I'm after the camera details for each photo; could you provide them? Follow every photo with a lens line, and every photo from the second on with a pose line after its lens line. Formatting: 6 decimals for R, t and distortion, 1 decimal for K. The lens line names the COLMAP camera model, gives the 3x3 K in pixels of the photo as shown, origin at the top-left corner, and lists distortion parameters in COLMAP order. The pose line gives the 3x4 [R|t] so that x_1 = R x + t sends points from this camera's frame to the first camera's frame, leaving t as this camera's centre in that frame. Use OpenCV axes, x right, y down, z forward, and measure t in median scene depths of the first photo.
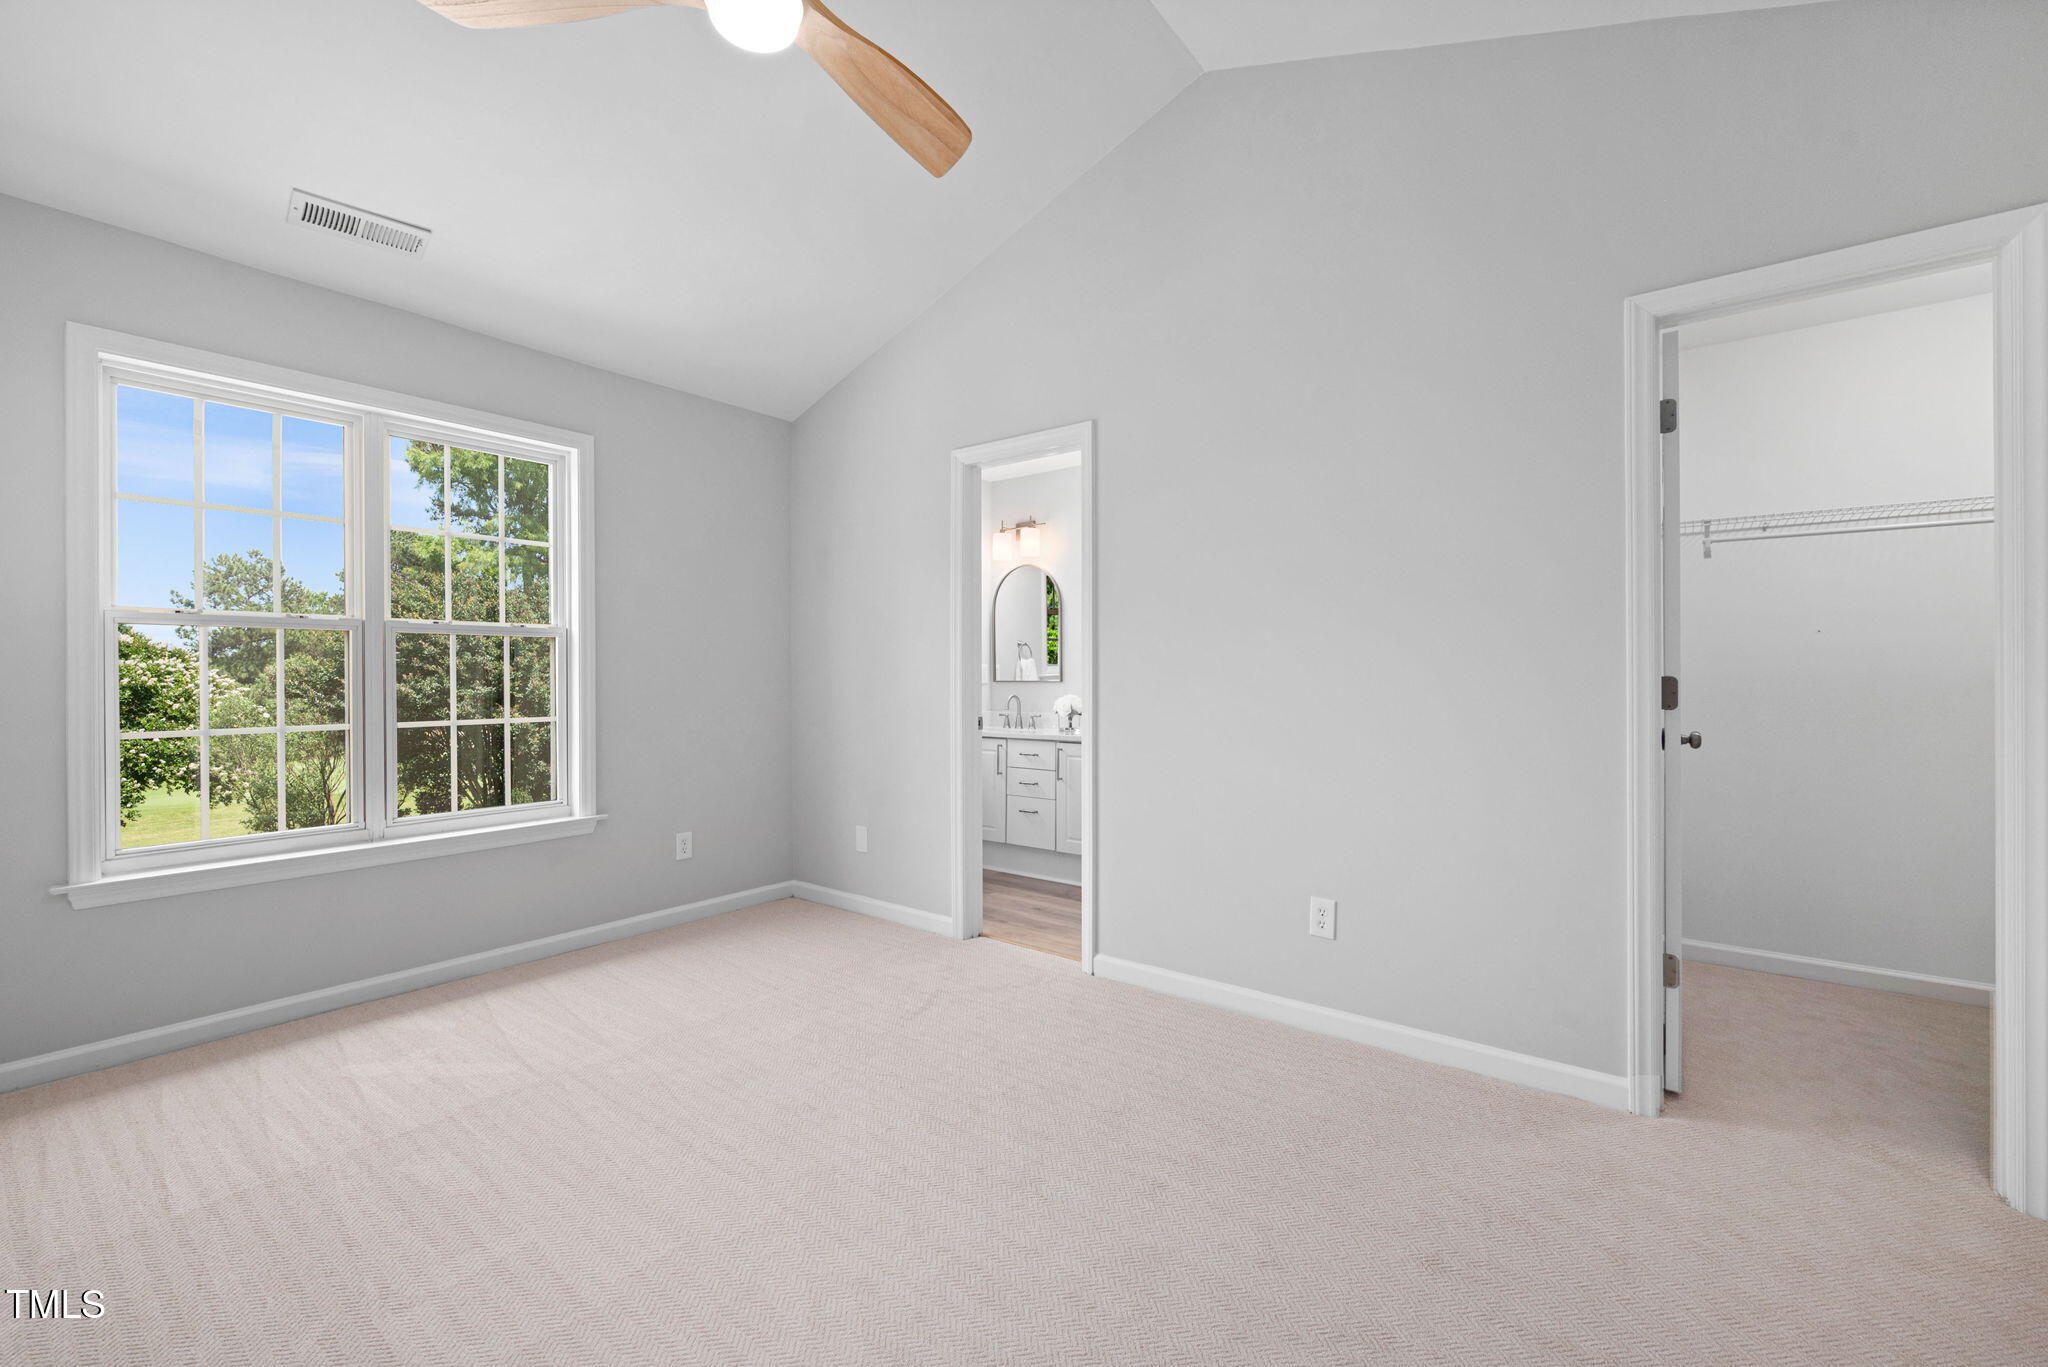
lens RADIAL K [[840.8, 0, 1019.7], [0, 840.8, 676.9], [0, 0, 1]] dist [-0.001698, -0.000451]
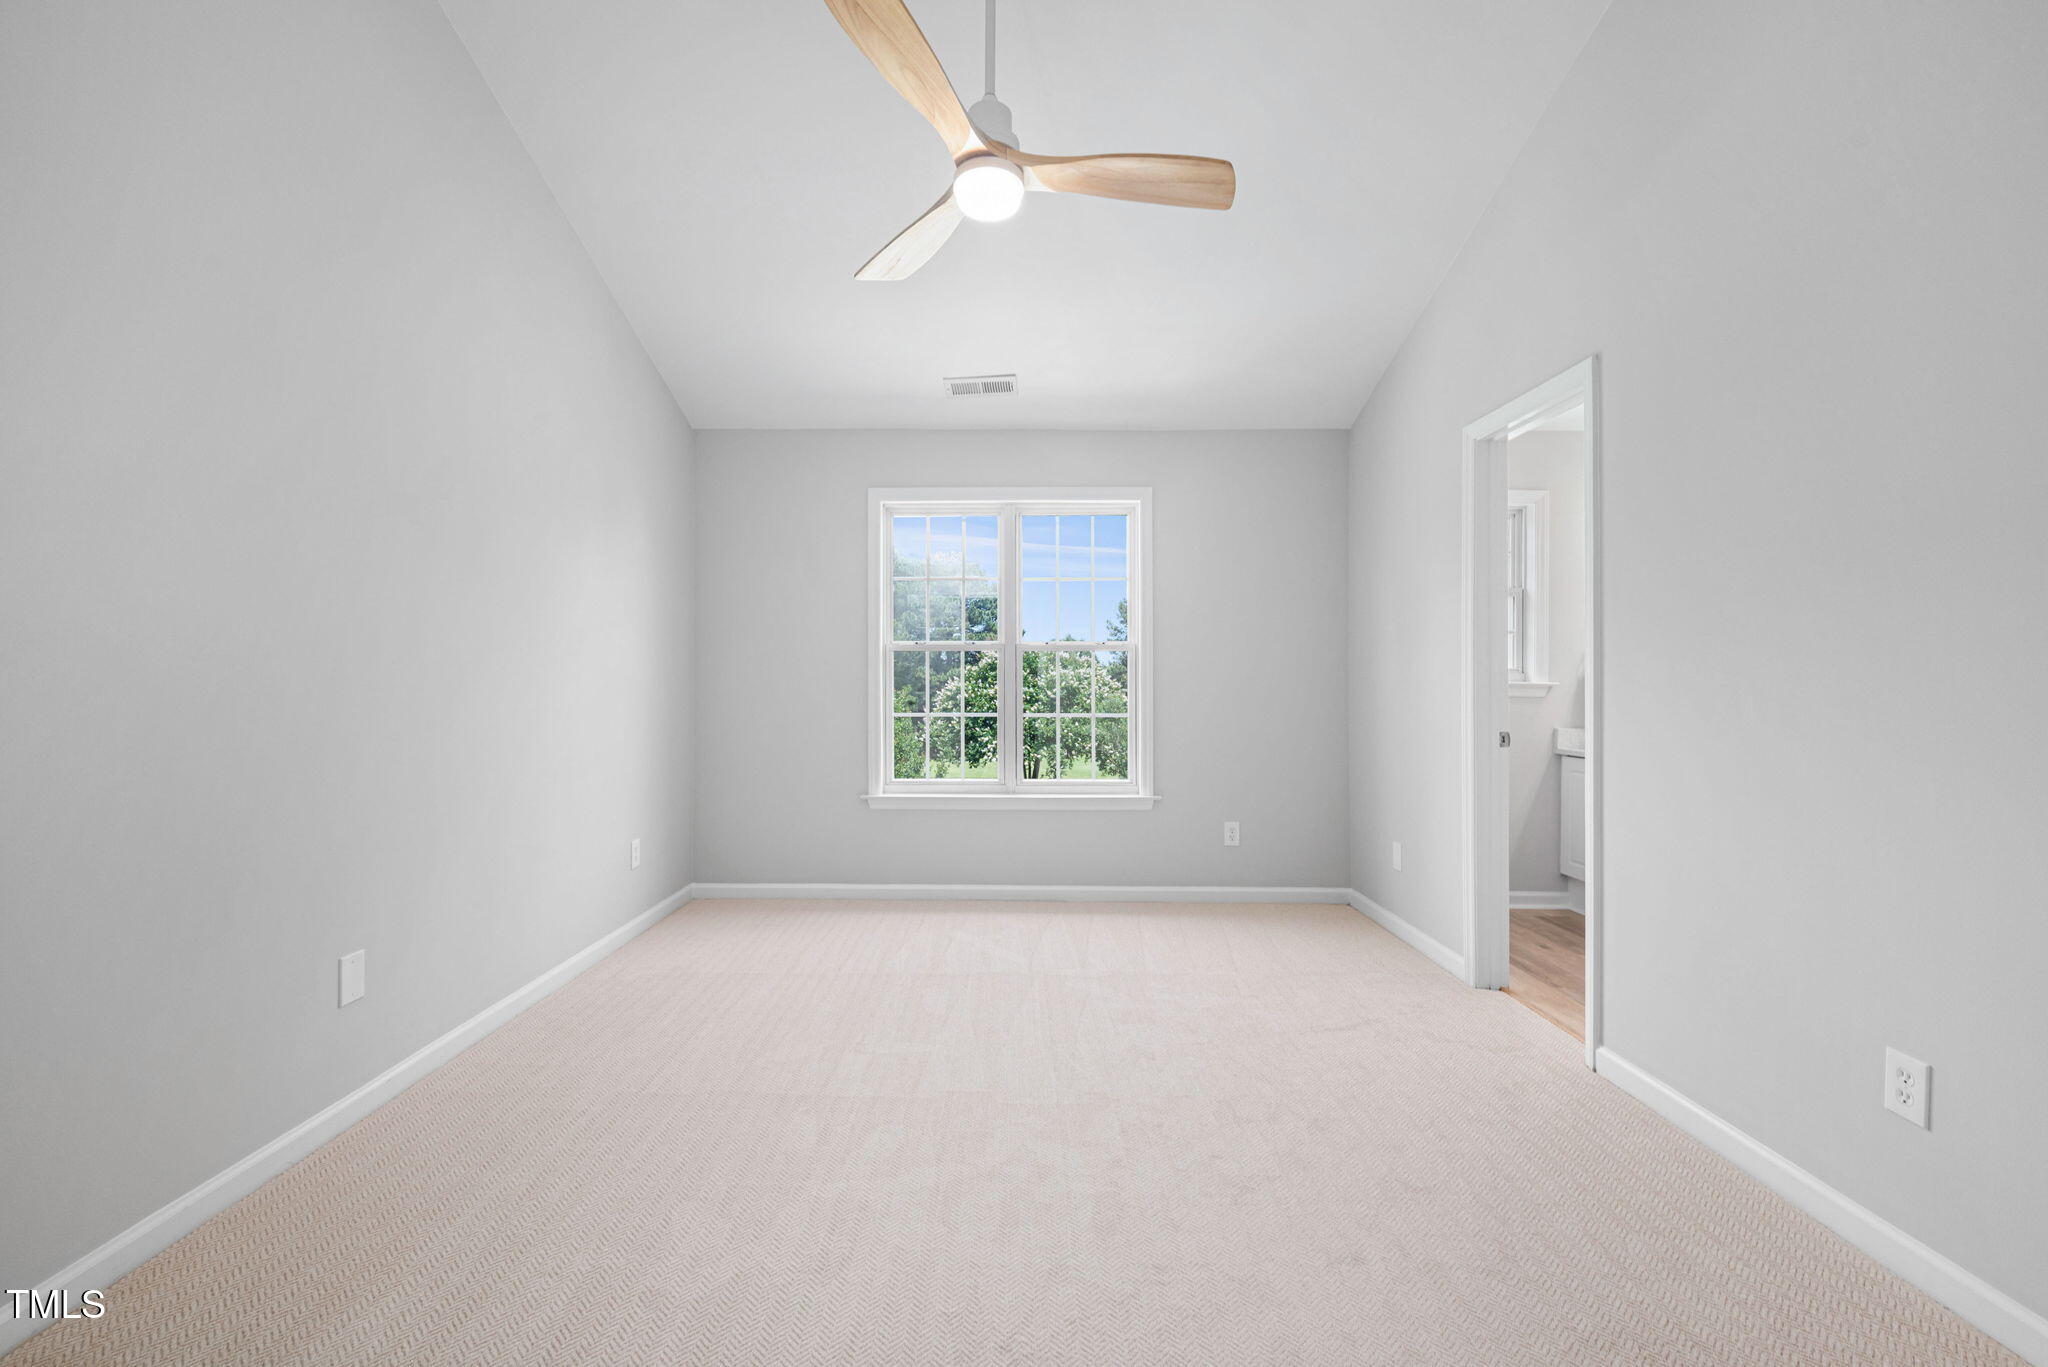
lens RADIAL K [[840.8, 0, 993.8], [0, 840.8, 676.7], [0, 0, 1]] dist [-0.001698, -0.000451]
pose [[0.595392, -0.001115, -0.803434, 0.372740], [-0.004532, 0.999978, -0.004746, -0.002089], [0.803422, 0.006467, 0.595374, 0.091362]]
